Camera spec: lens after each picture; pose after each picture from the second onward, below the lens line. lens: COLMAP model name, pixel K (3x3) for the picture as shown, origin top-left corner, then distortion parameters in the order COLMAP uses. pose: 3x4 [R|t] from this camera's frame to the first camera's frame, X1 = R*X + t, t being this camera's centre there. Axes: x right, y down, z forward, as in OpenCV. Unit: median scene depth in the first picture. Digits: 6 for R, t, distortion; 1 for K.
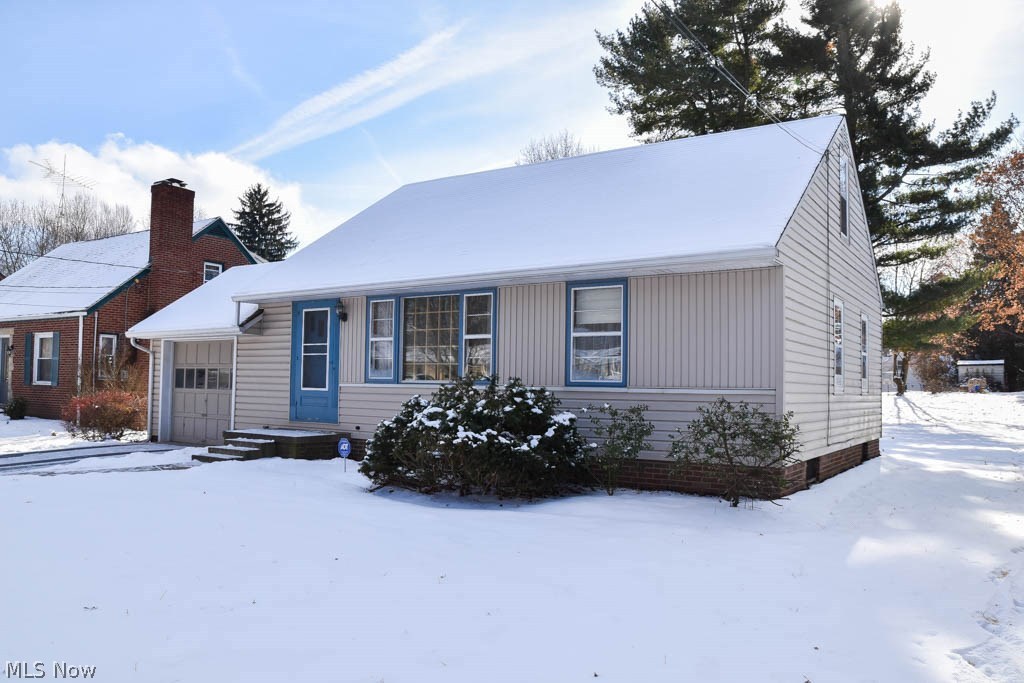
lens RADIAL K [[749.8, 0, 512.0], [0, 749.8, 341.5], [0, 0, 1]] dist [-0.078685, 0.000516]
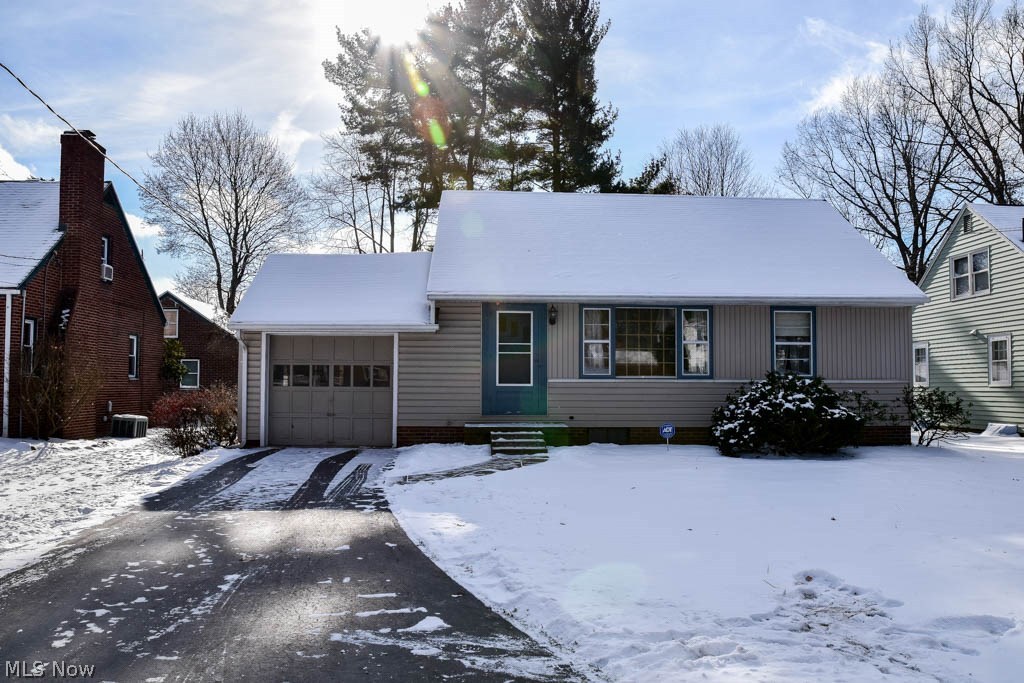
lens RADIAL K [[749.8, 0, 512.0], [0, 749.8, 341.5], [0, 0, 1]] dist [-0.078685, 0.000516]
pose [[0.816070, 0.018574, 0.577654, -0.893834], [-0.026334, 0.999640, 0.005060, -0.005053], [-0.577353, -0.019341, 0.816266, 0.102237]]
